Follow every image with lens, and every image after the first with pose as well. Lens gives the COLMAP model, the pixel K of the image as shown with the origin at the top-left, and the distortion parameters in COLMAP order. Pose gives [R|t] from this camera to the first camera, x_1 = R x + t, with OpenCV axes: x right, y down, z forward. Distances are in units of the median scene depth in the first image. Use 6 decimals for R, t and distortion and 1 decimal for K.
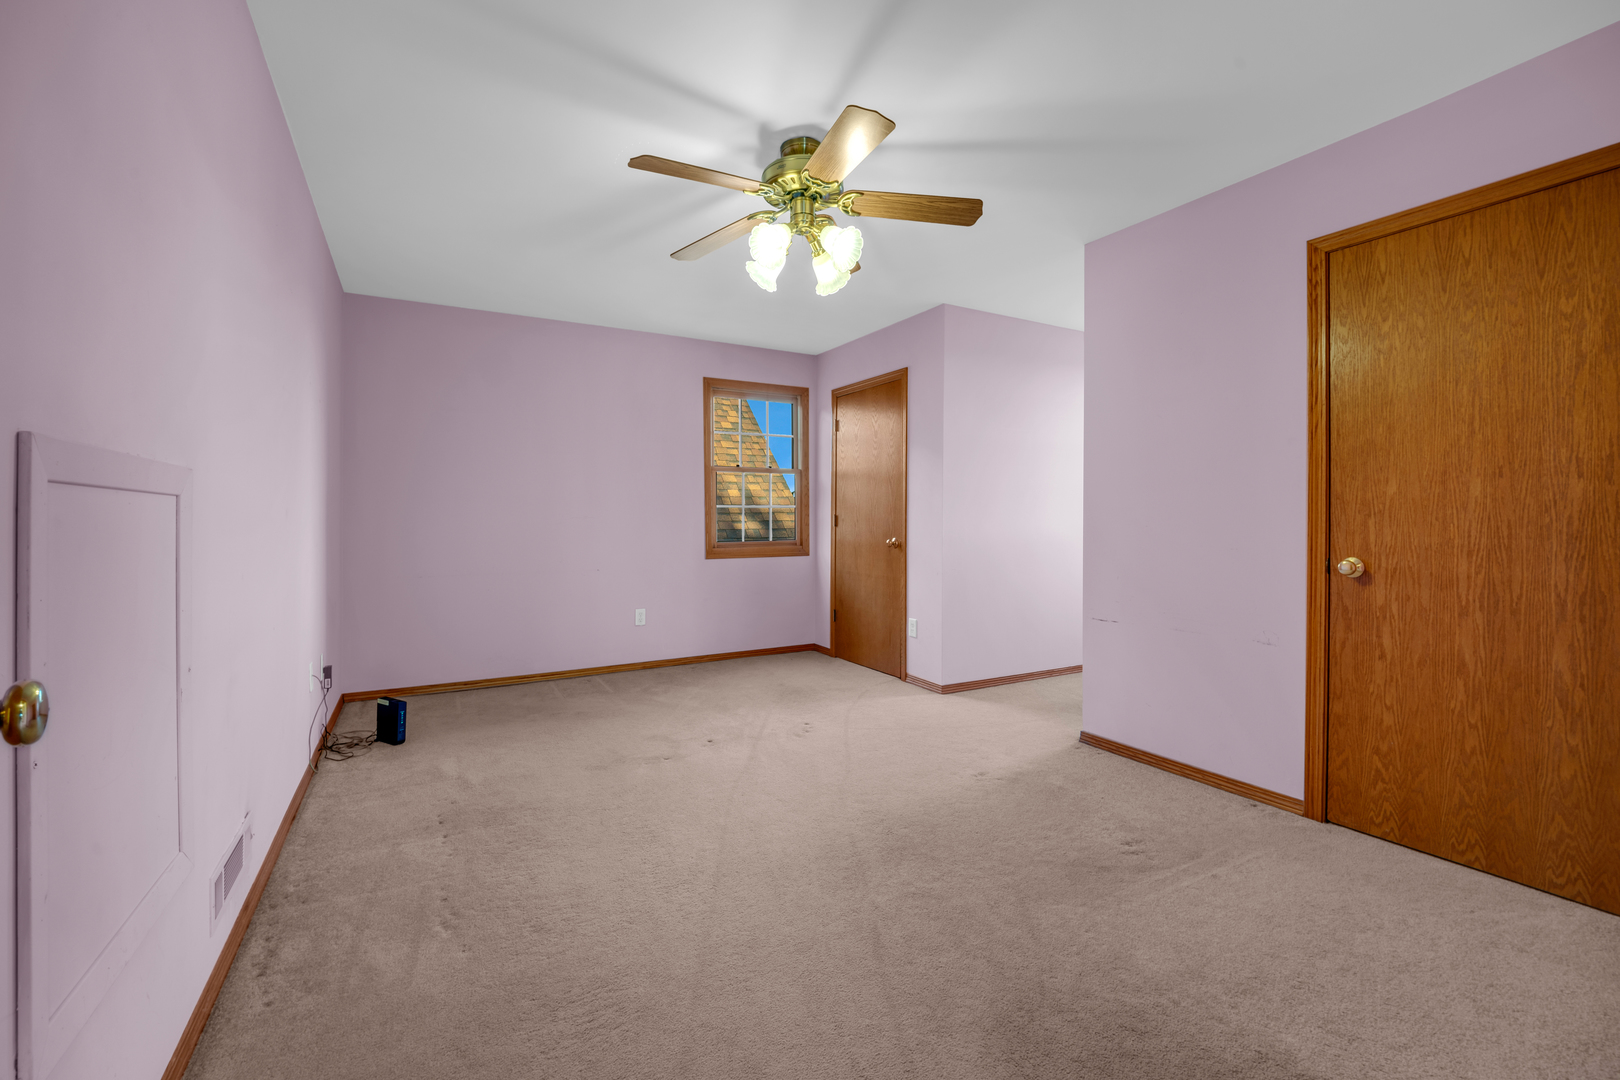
lens RADIAL K [[672.5, 0, 784.2], [0, 672.5, 536.5], [0, 0, 1]] dist [-0.003388, -0.000855]
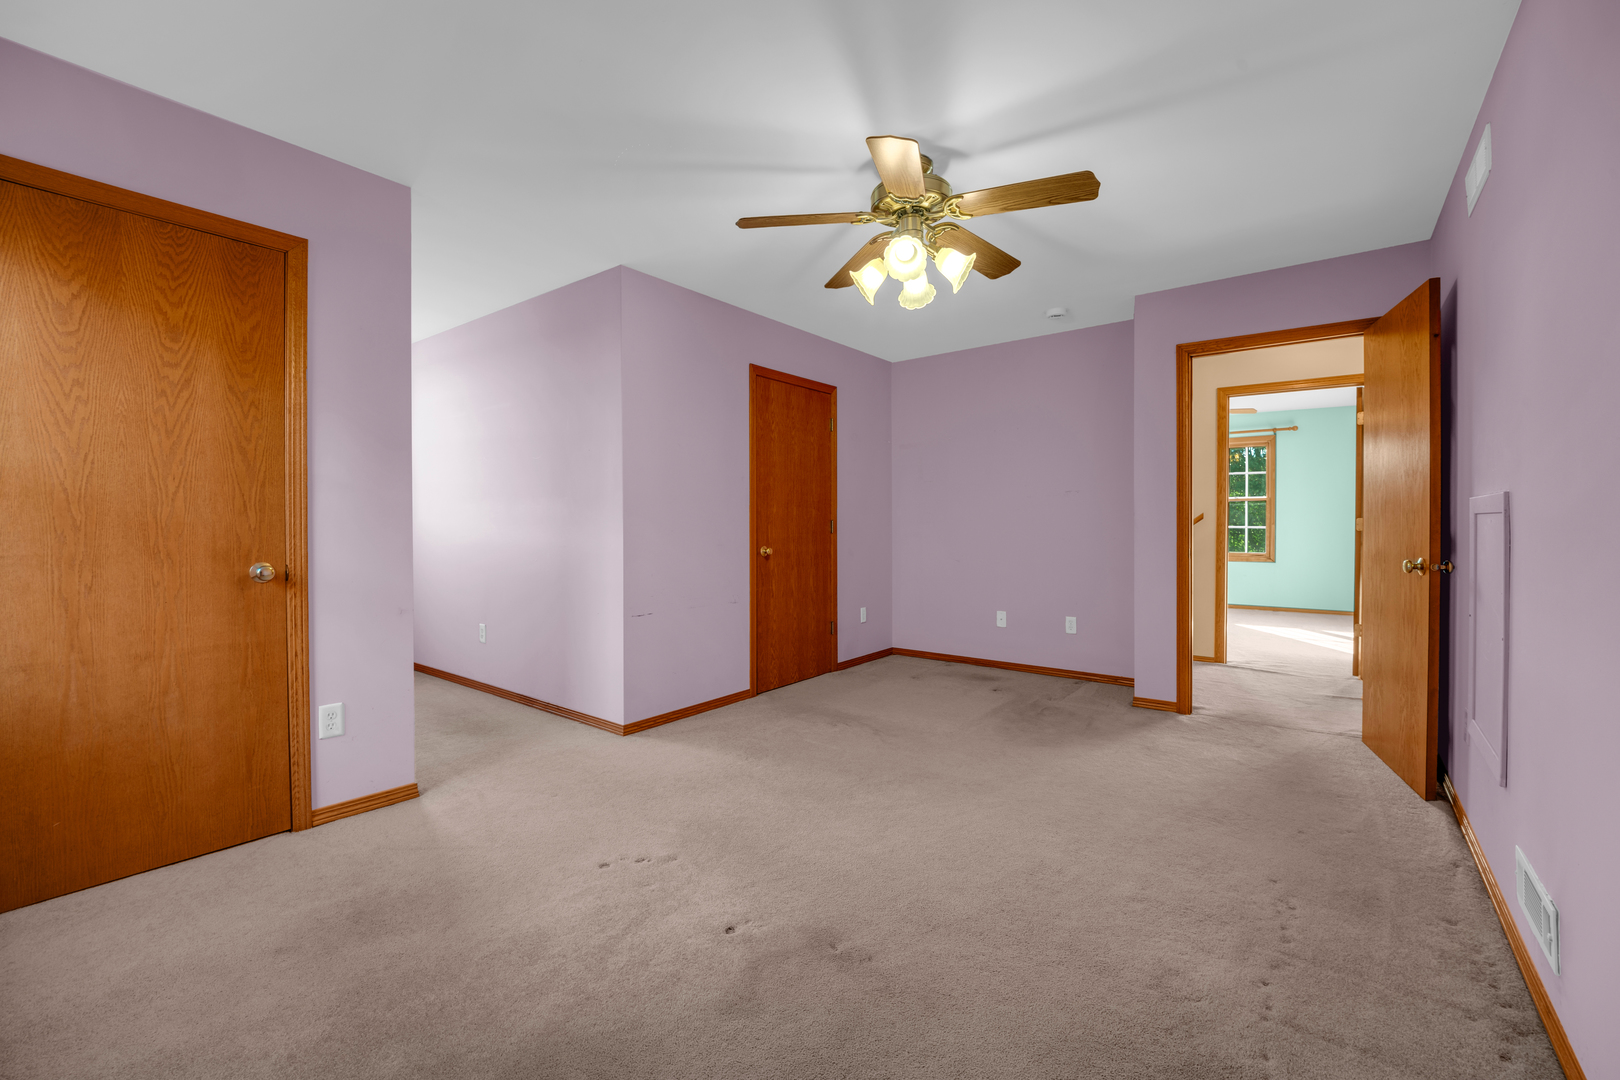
lens RADIAL K [[672.5, 0, 802.5], [0, 672.5, 544.6], [0, 0, 1]] dist [-0.003388, -0.000855]
pose [[-0.399812, -0.031184, 0.916067, -0.912416], [0.018305, 0.998950, 0.041994, -0.048995], [-0.916414, 0.033558, -0.398821, 1.672579]]
